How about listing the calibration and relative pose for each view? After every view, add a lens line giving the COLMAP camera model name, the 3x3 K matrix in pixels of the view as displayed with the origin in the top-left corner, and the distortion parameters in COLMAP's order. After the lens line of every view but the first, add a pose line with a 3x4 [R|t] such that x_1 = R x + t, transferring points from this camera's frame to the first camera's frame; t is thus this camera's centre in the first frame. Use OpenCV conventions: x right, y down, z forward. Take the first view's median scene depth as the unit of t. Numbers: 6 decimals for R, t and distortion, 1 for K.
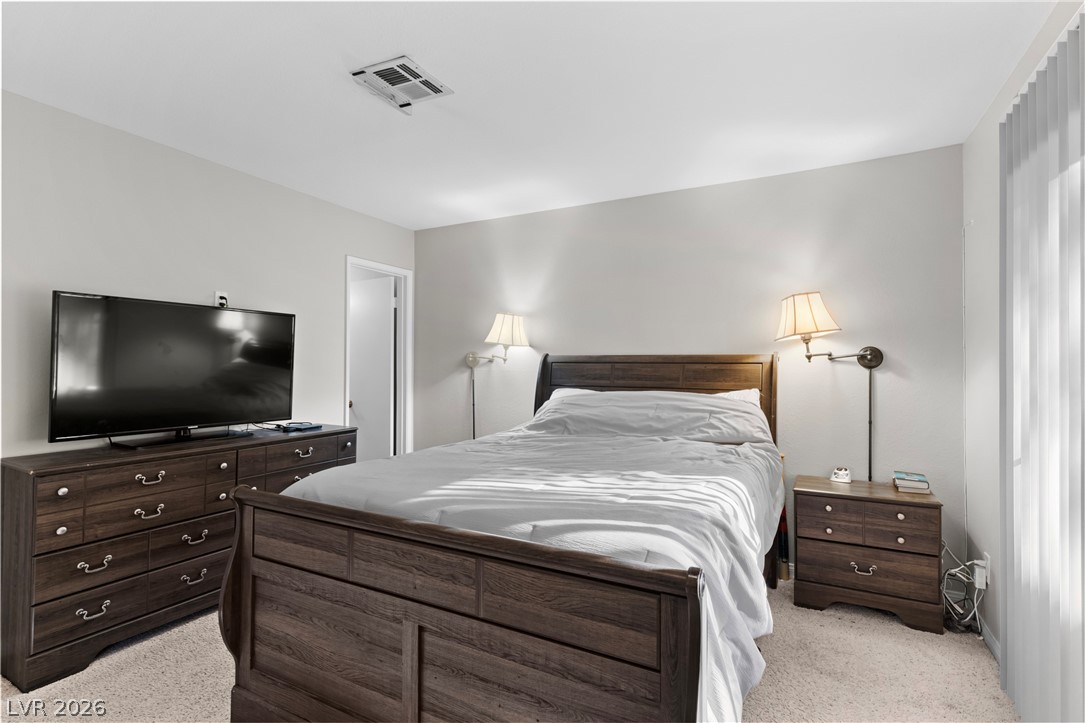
lens RADIAL K [[518.3, 0, 552.5], [0, 518.3, 361.2], [0, 0, 1]] dist [0.002517, -0.000859]
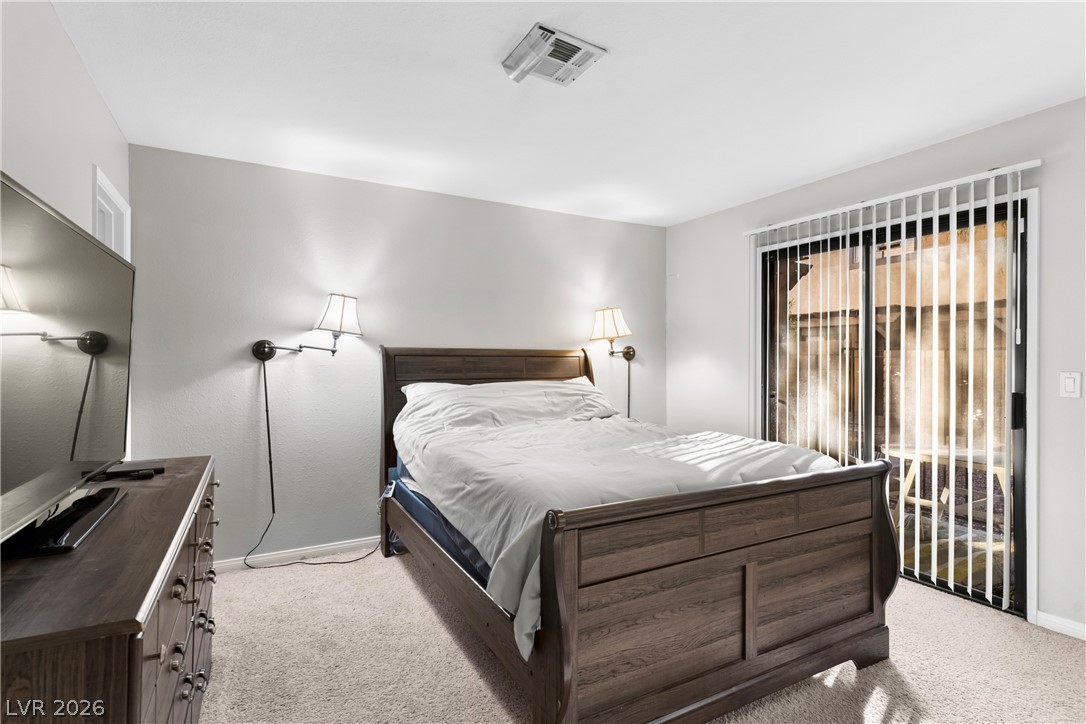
lens RADIAL K [[518.8, 0, 546.4], [0, 518.8, 359.5], [0, 0, 1]] dist [0.002517, -0.000859]
pose [[0.556501, -0.001594, 0.830845, -0.790291], [-0.008931, 0.999929, 0.007900, 0.000814], [-0.830799, -0.011817, 0.556448, 0.353758]]
